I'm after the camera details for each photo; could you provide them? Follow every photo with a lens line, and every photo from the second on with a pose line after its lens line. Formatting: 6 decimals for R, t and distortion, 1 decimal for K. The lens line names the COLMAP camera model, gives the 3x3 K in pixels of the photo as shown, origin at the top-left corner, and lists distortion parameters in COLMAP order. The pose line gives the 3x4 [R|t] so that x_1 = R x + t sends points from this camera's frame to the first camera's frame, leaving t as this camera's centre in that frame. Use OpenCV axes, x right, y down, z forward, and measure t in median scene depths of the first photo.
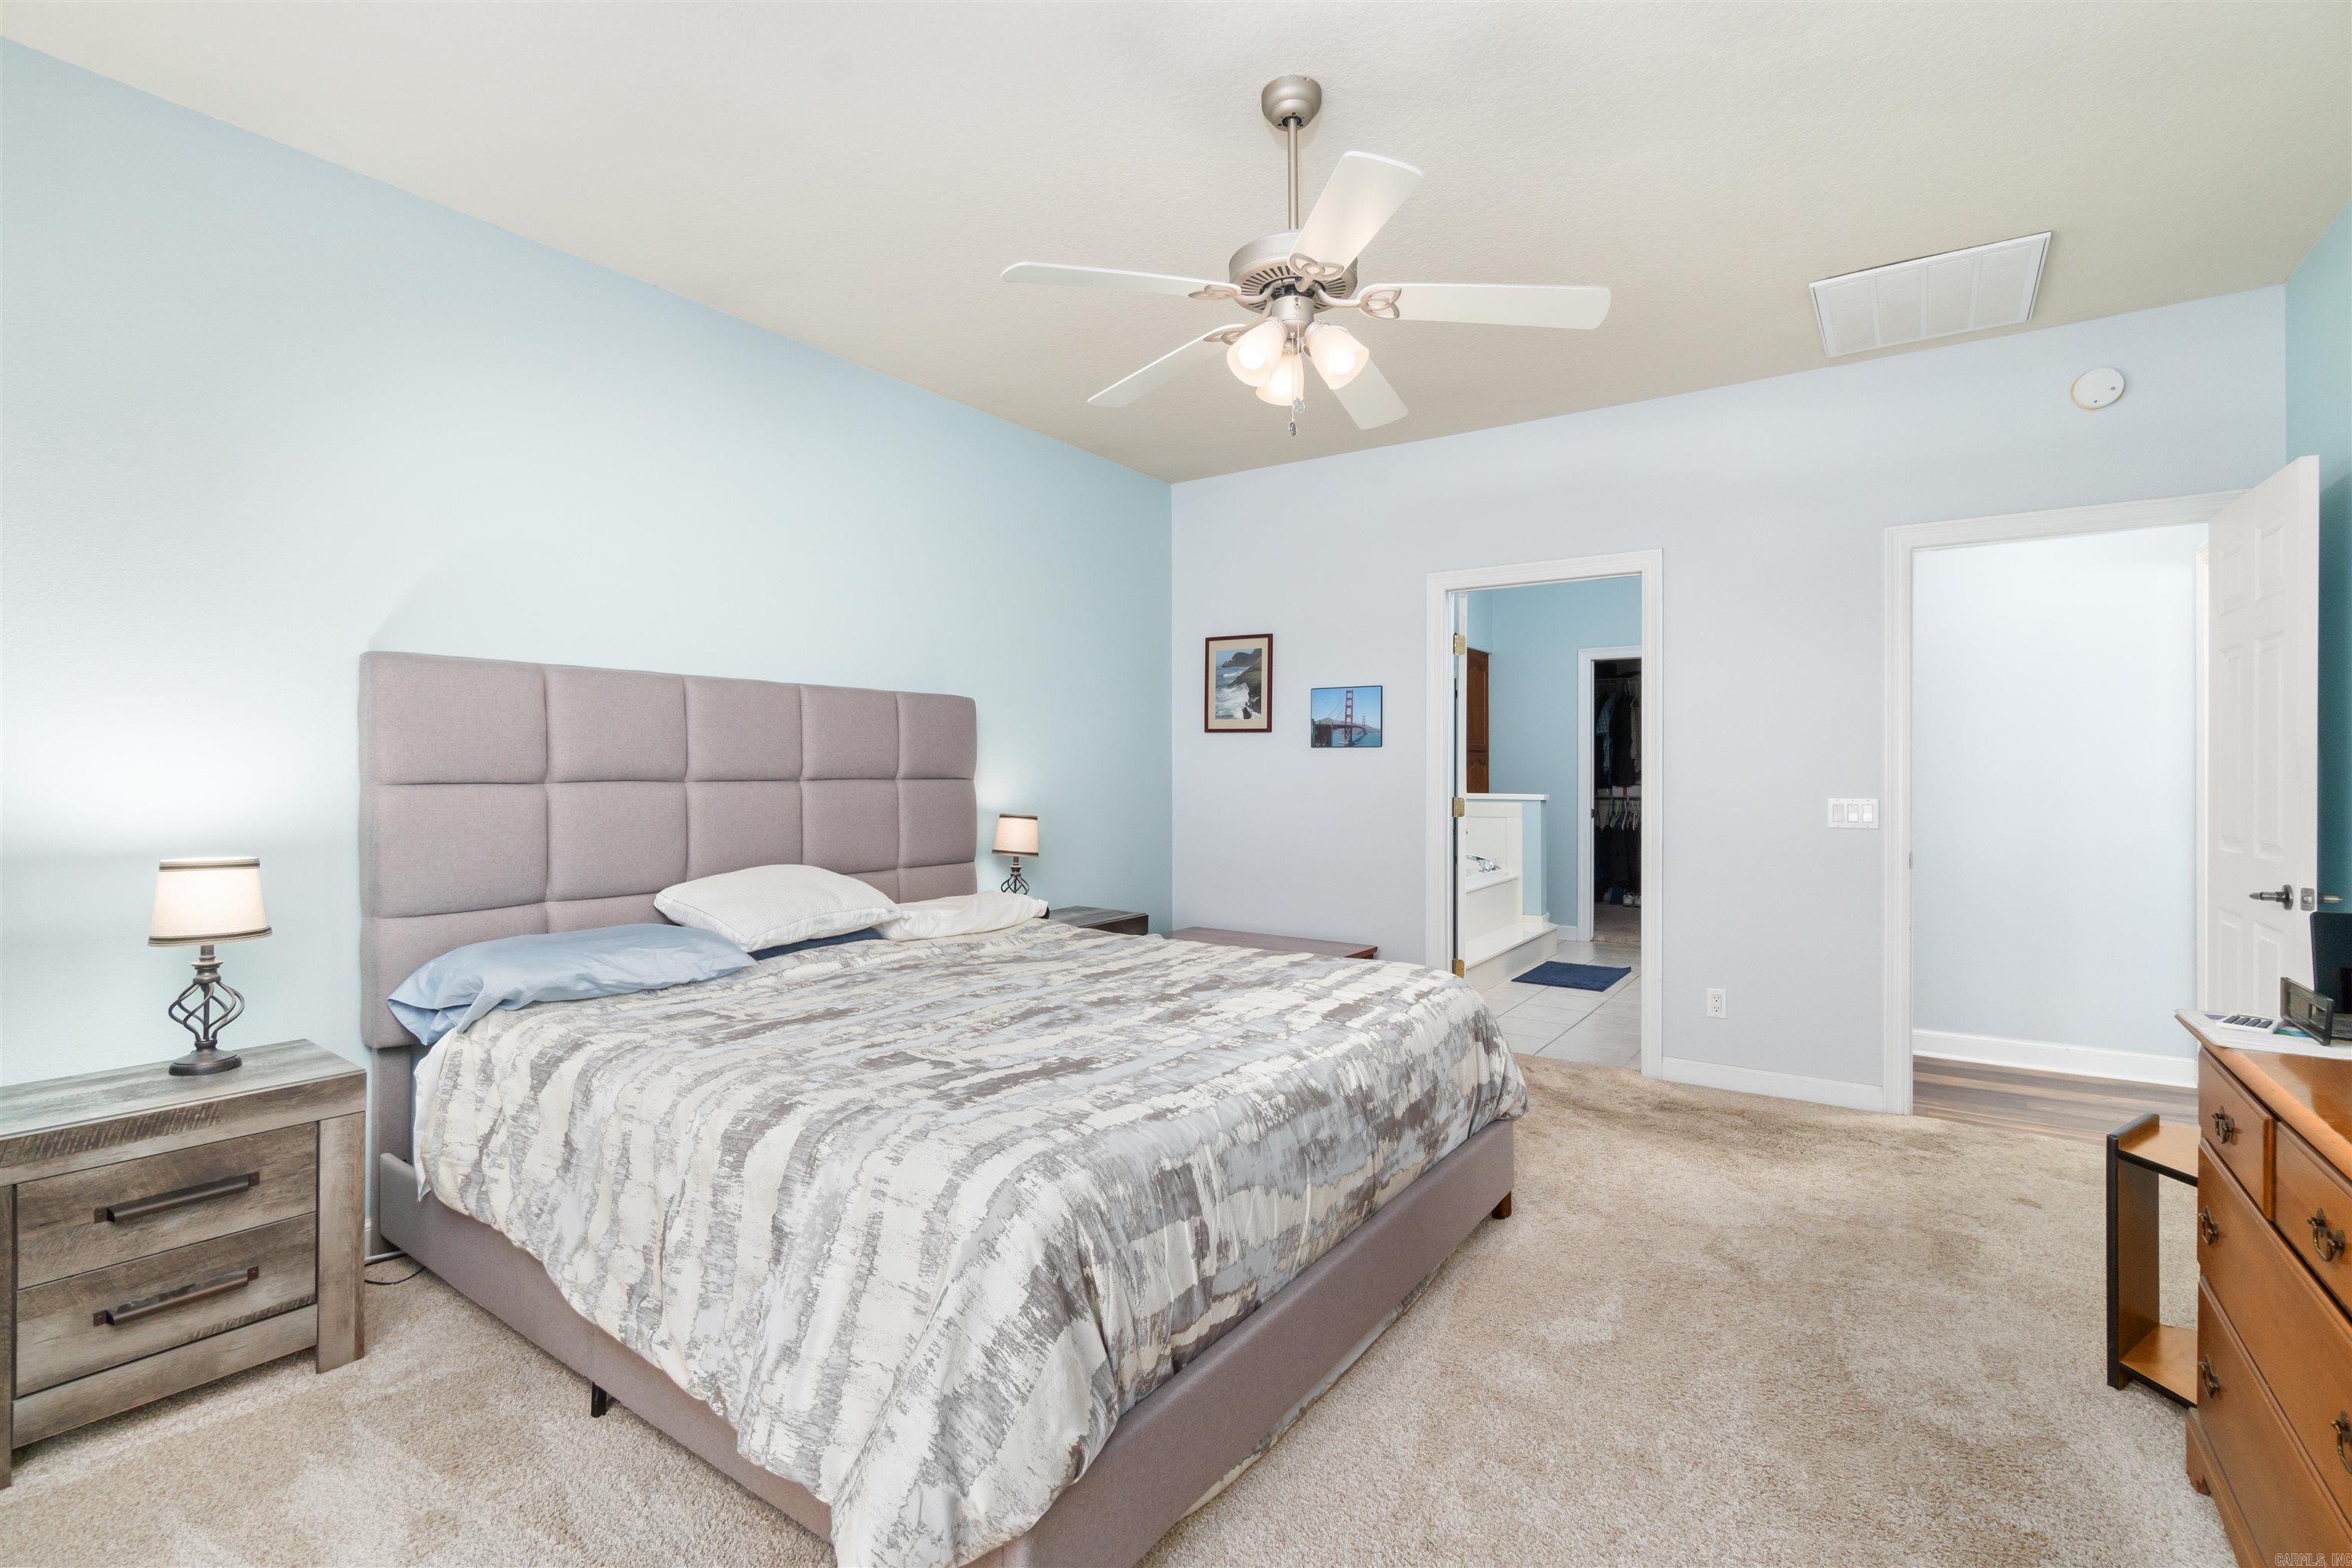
lens RADIAL K [[1077.8, 0, 1161.8], [0, 1077.8, 772.8], [0, 0, 1]] dist [0.000639, 0.000109]
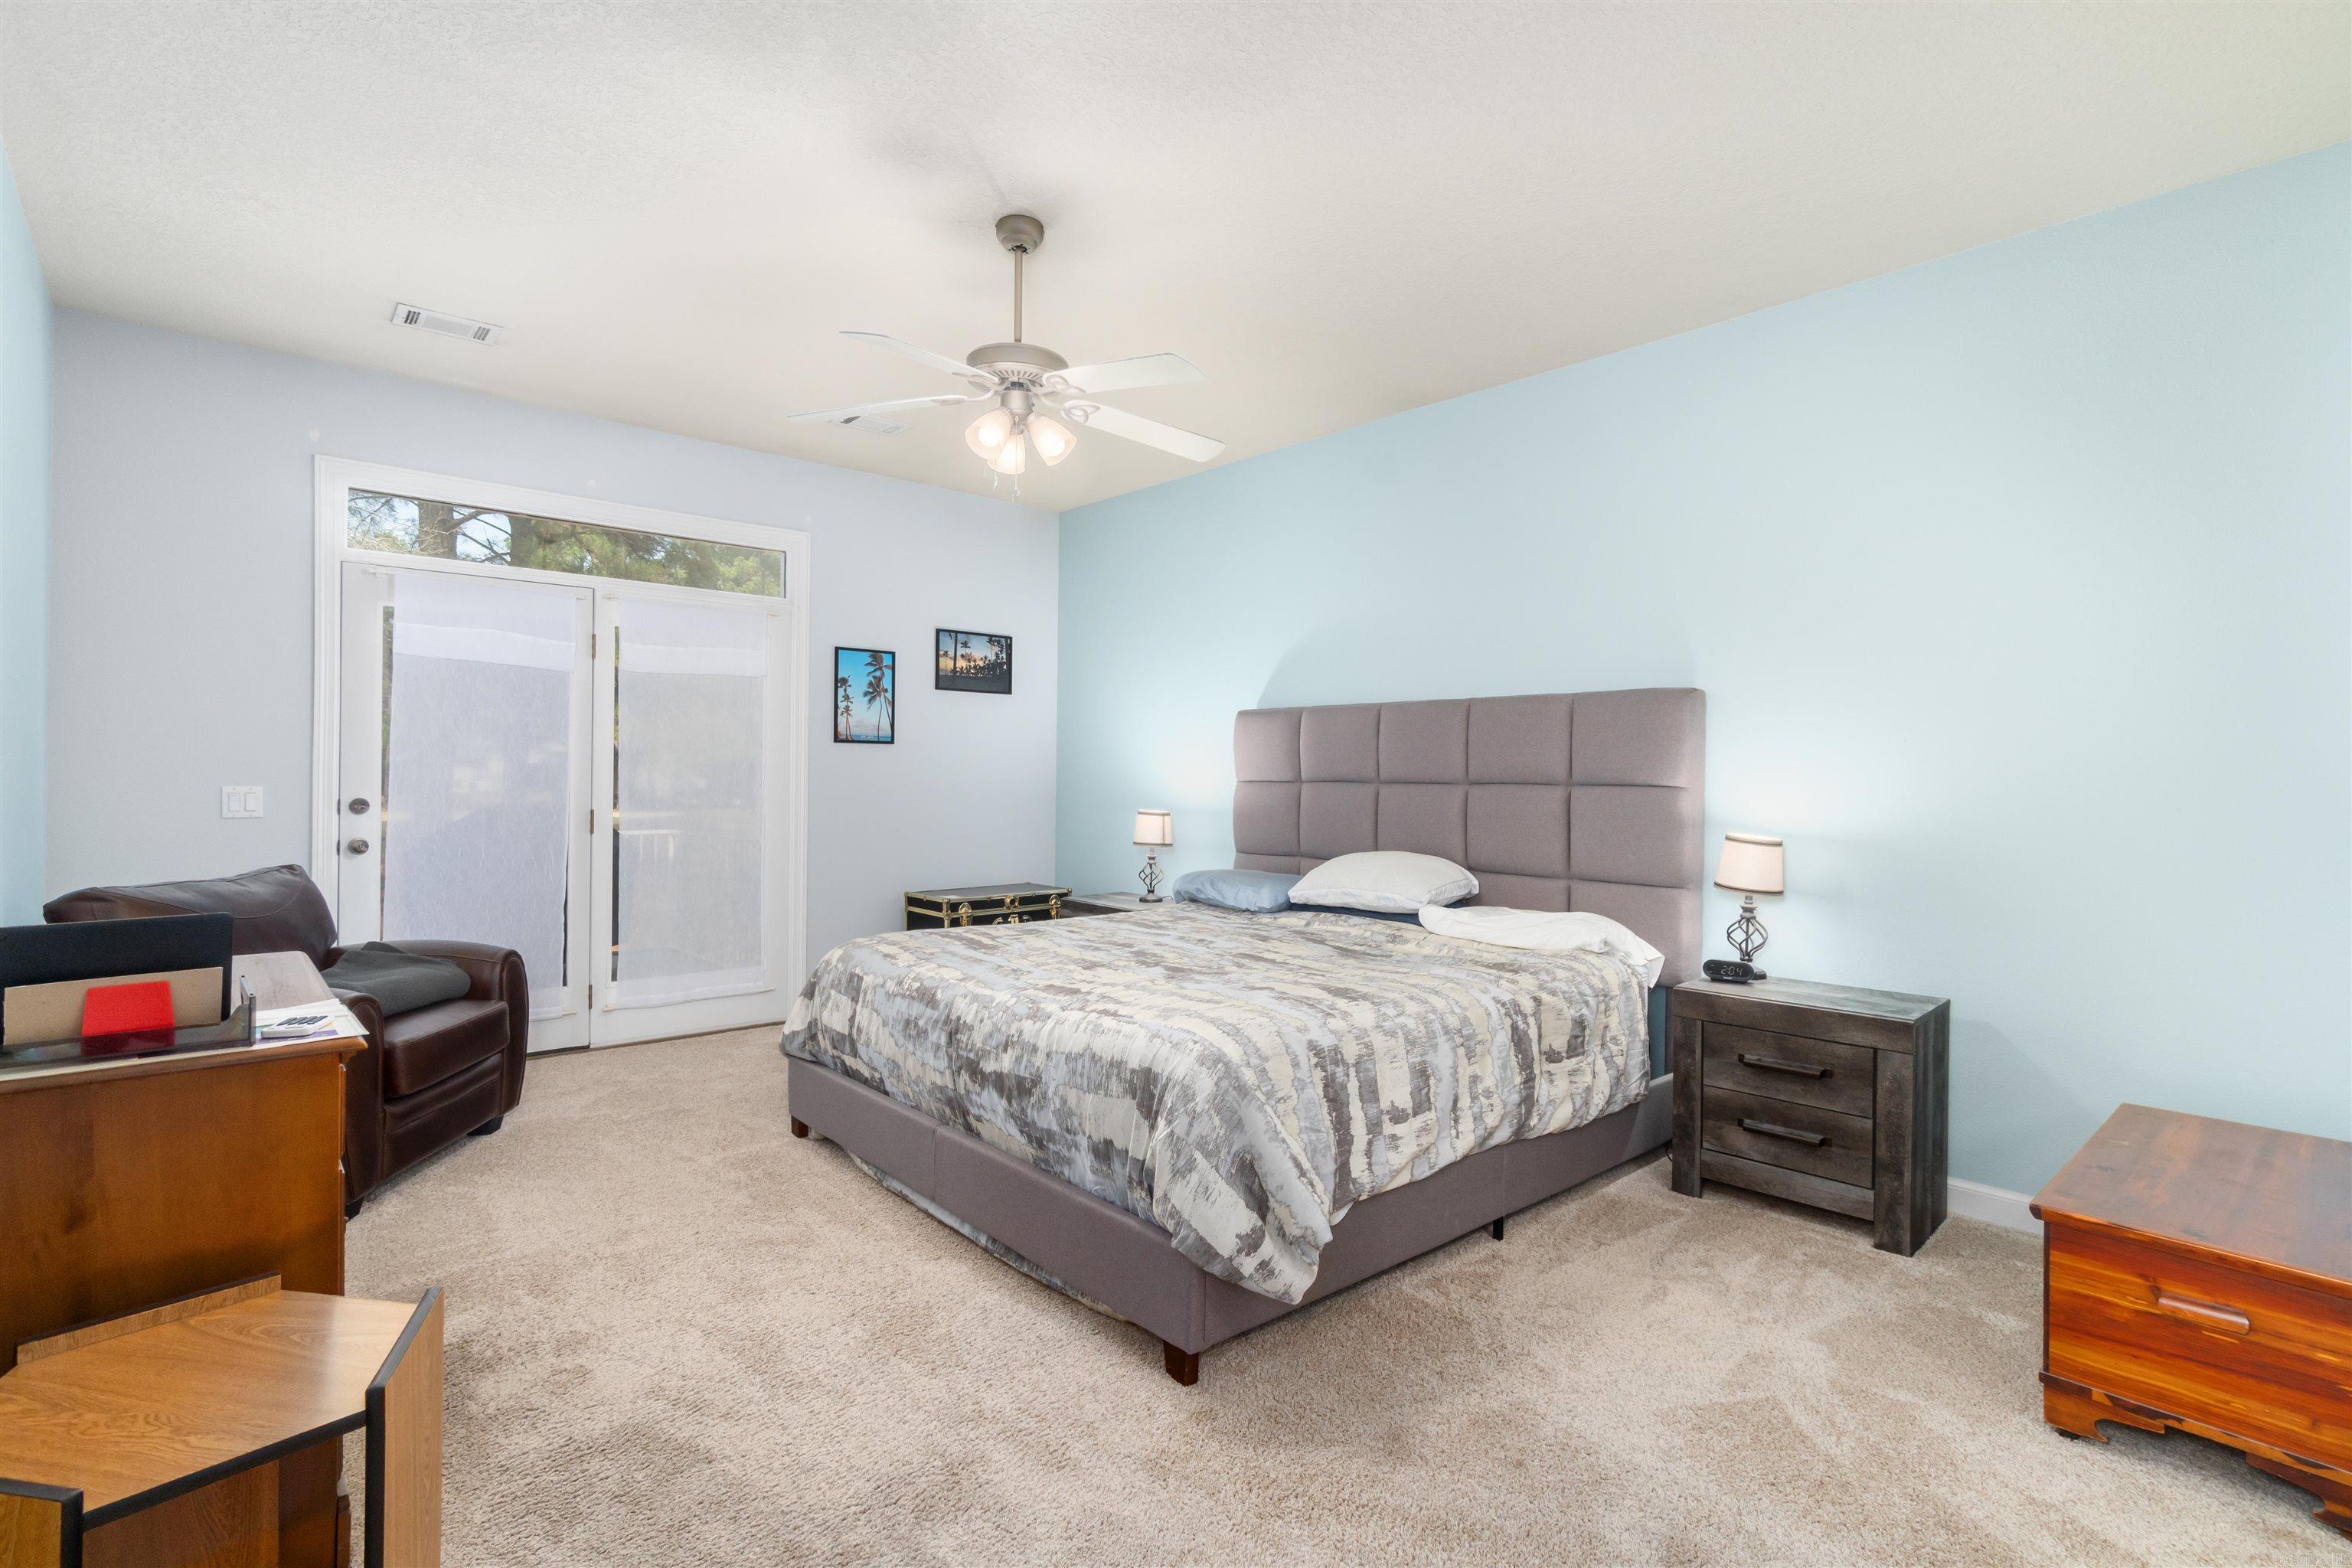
lens RADIAL K [[1077.8, 0, 1164.4], [0, 1077.8, 783.4], [0, 0, 1]] dist [0.000639, 0.000109]
pose [[-0.238827, -0.002364, -0.971059, 1.295791], [-0.010365, 0.999946, 0.000115, 0.014234], [0.971007, 0.010092, -0.238838, 1.468884]]
